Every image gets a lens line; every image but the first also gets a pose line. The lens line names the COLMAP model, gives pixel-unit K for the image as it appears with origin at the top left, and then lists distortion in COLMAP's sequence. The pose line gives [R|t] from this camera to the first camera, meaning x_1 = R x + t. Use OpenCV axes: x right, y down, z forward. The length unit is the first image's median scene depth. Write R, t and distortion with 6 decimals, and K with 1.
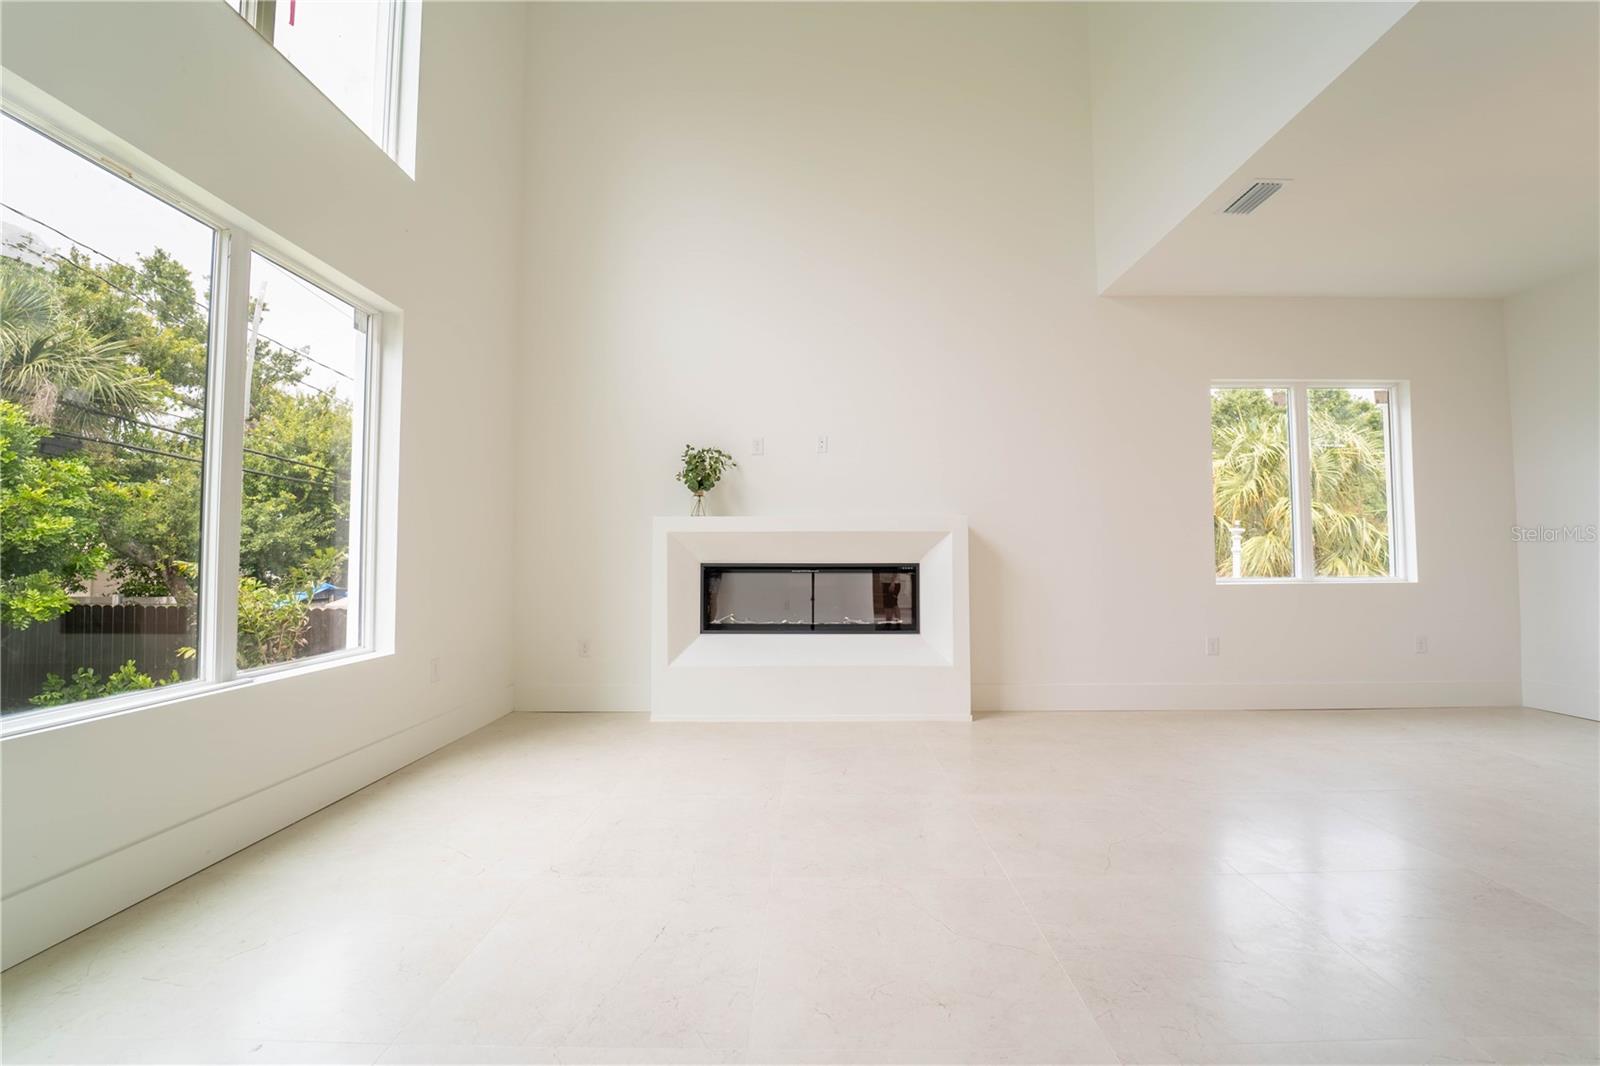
lens RADIAL K [[661.6, 0, 797.0], [0, 661.6, 529.7], [0, 0, 1]] dist [-0.021719, 0.000244]
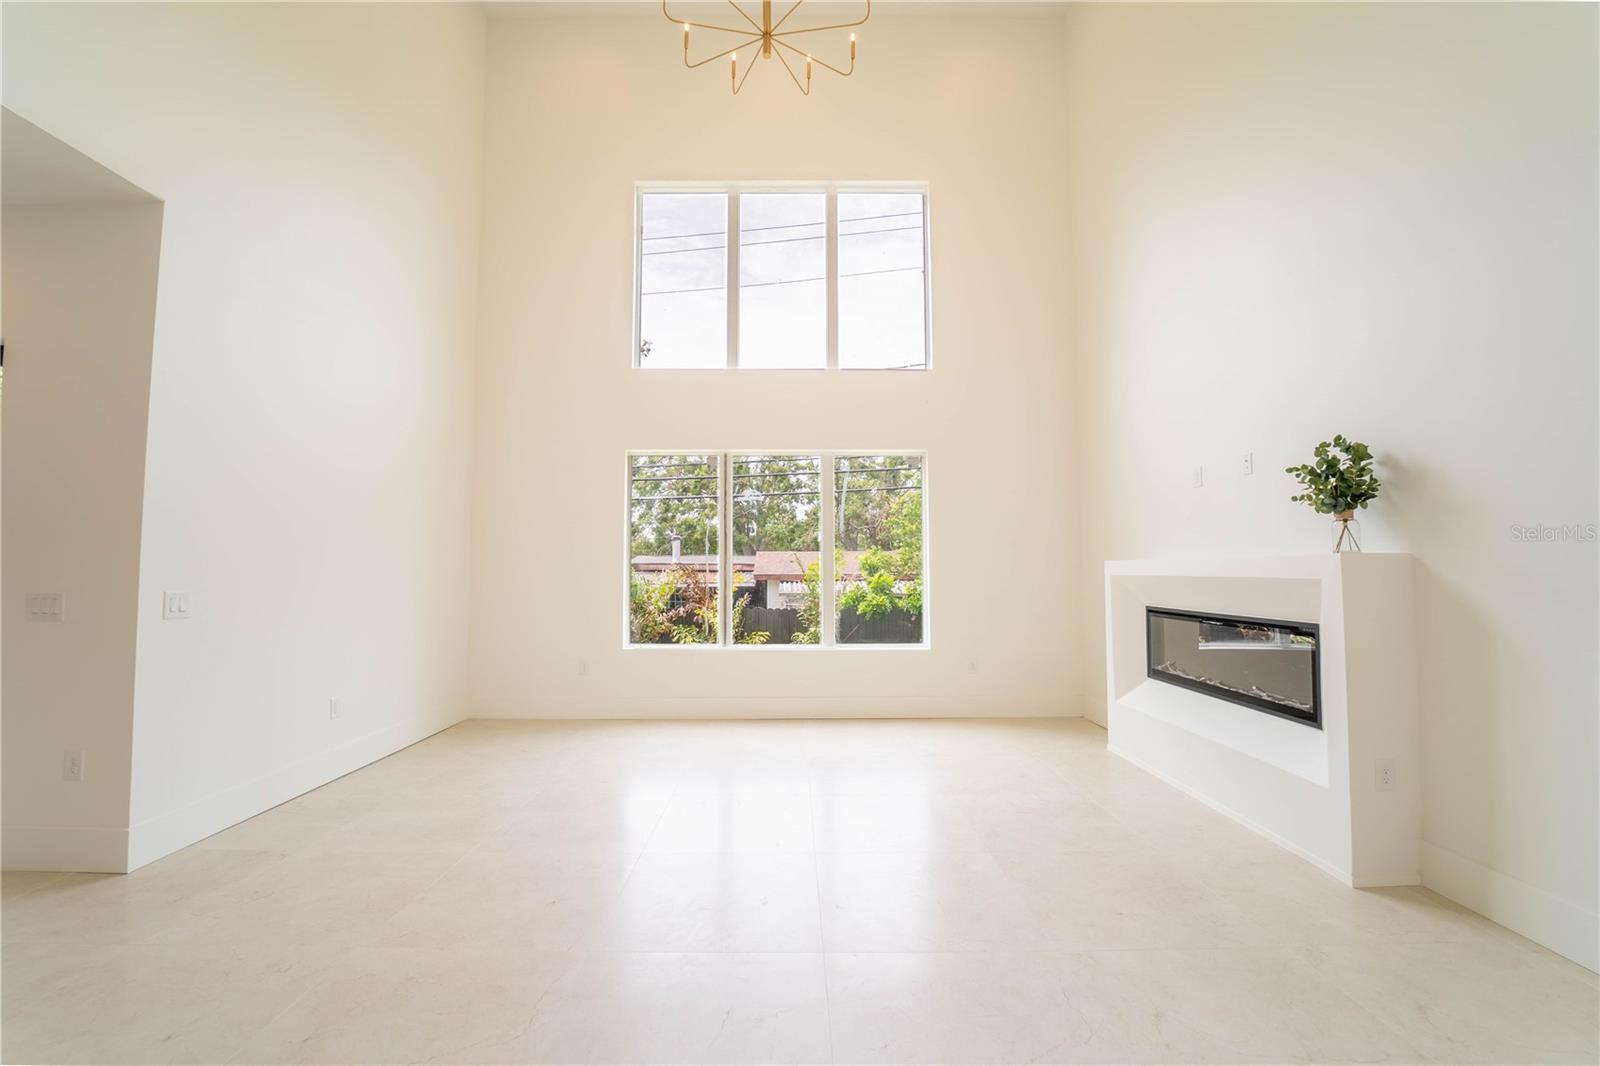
lens RADIAL K [[663.4, 0, 791.9], [0, 663.4, 533.0], [0, 0, 1]] dist [-0.019446, -0.003862]
pose [[0.007570, -0.054815, -0.998468, 0.844841], [0.045714, 0.997472, -0.054413, -0.029614], [0.998926, -0.045232, 0.010057, 0.462816]]
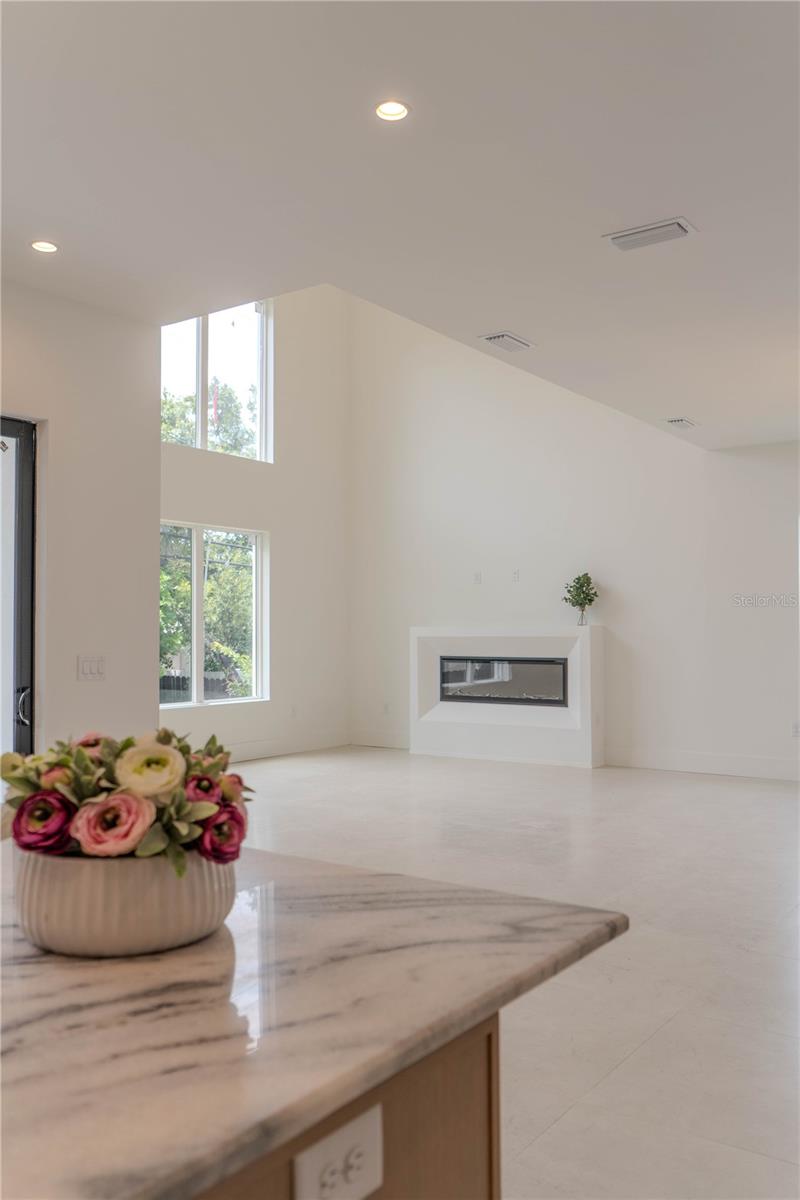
lens RADIAL K [[980.7, 0, 400.0], [0, 980.7, 600.0], [0, 0, 1]] dist [-0.005635, -0.000641]
pose [[0.816425, -0.019435, -0.577125, 1.118093], [0.027774, 0.999598, 0.005628, -0.097442], [0.576784, -0.020624, 0.816636, -0.947347]]
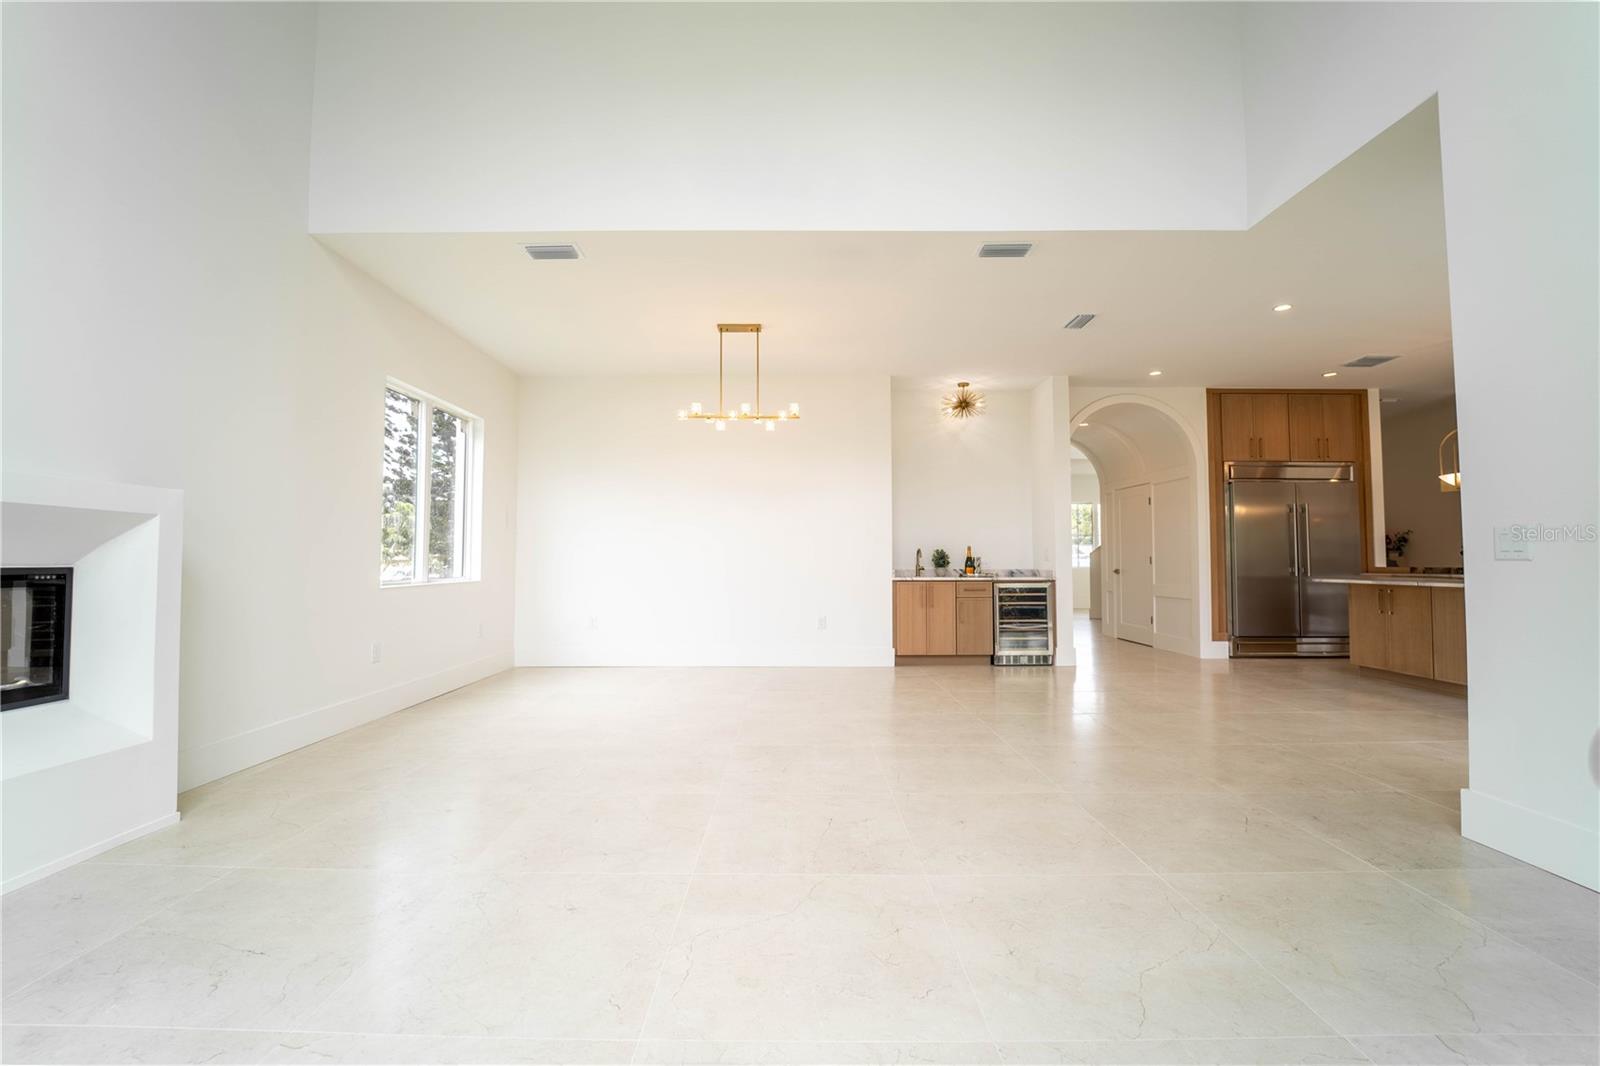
lens RADIAL K [[672.0, 0, 791.2], [0, 672.0, 531.8], [0, 0, 1]] dist [-0.020370, -0.000531]
pose [[-0.003929, 0.043549, 0.999044, -0.353054], [-0.044136, 0.998070, -0.043680, 0.018425], [-0.999018, -0.044265, -0.002000, 0.414405]]
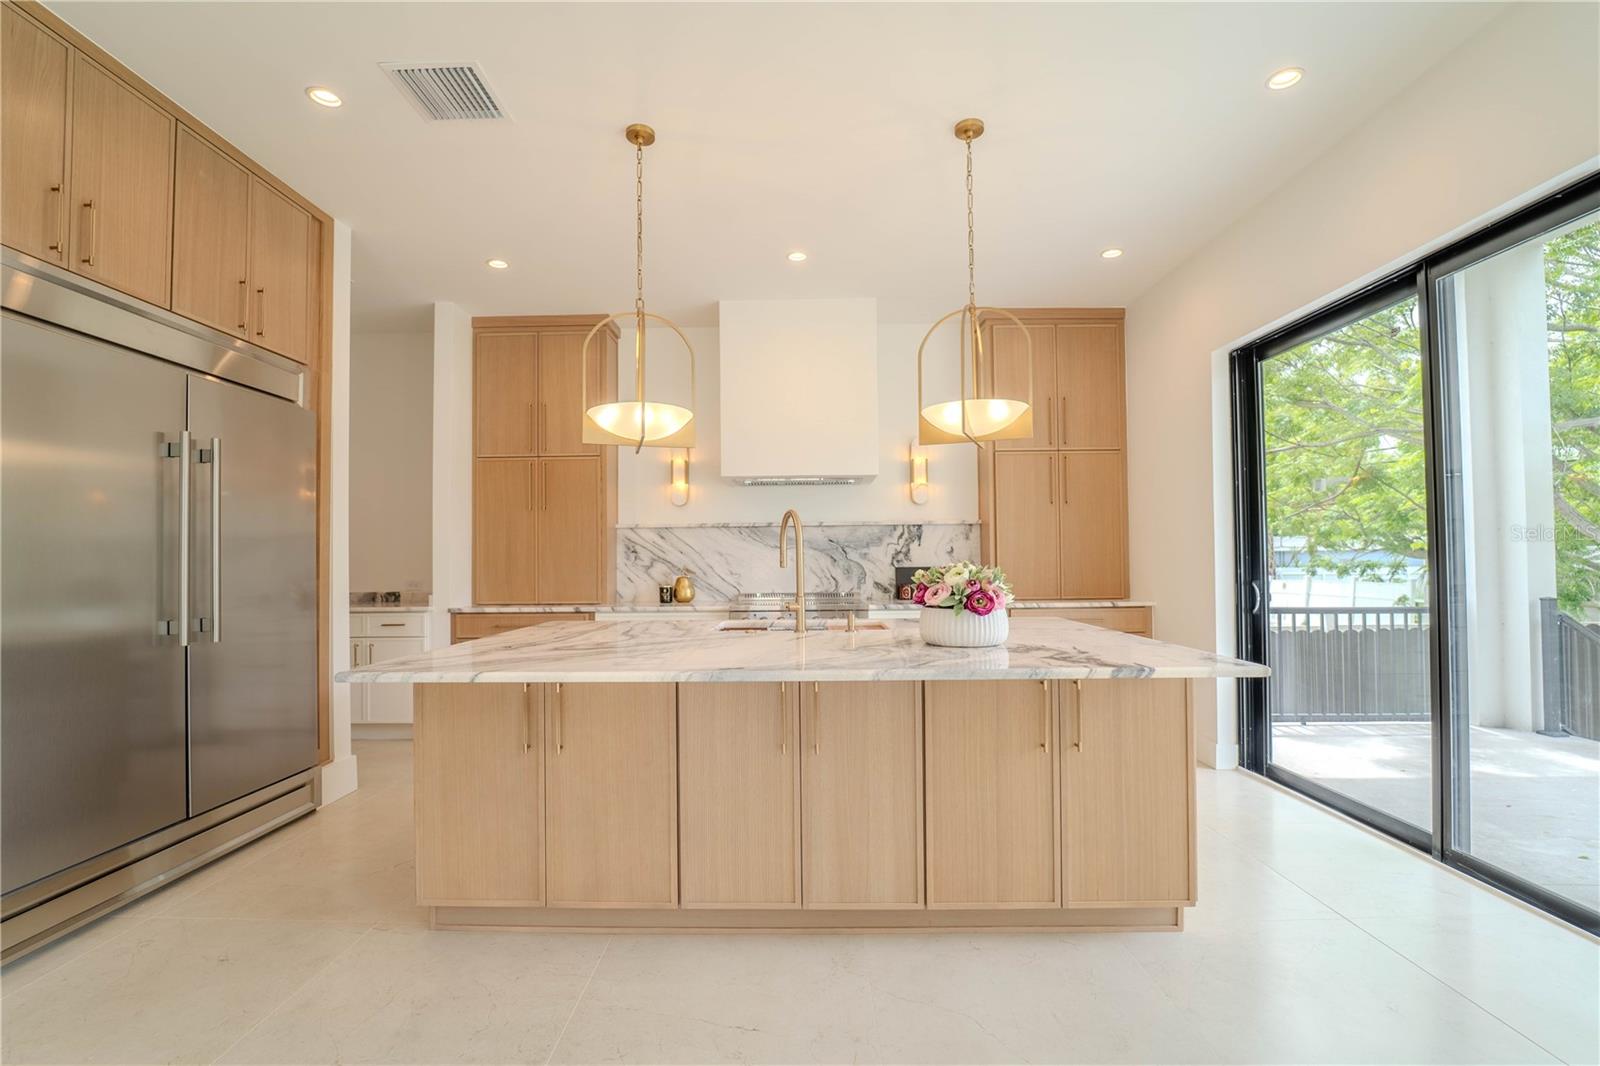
lens RADIAL K [[682.7, 0, 792.9], [0, 682.7, 546.1], [0, 0, 1]] dist [-0.022342, -0.000155]
pose [[-0.999889, 0.011605, 0.009380, 0.718773], [0.010975, 0.997850, -0.064608, -0.038047], [-0.010110, -0.064498, -0.997867, -0.249729]]
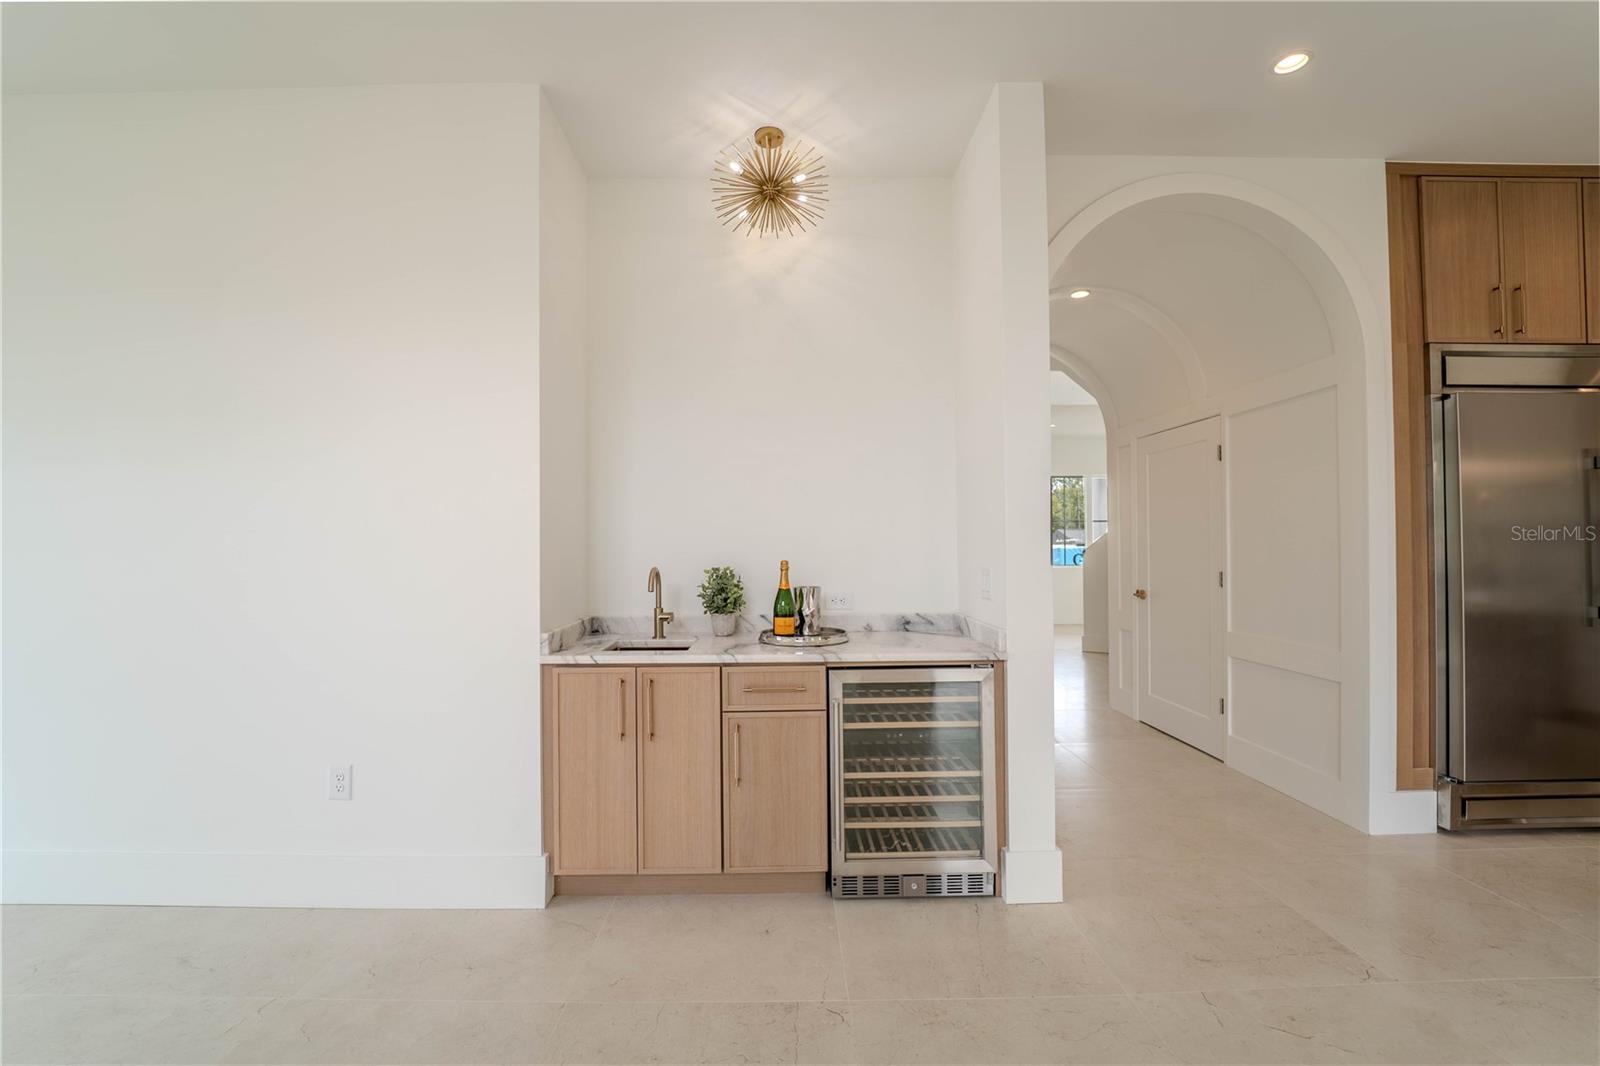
lens RADIAL K [[667.4, 0, 787.6], [0, 667.4, 537.6], [0, 0, 1]] dist [-0.020220, 0.000033]
pose [[-0.014290, 0.013693, 0.999804, 0.618006], [-0.036374, 0.999237, -0.014205, -0.047506], [-0.999236, -0.036570, -0.013781, 0.000026]]
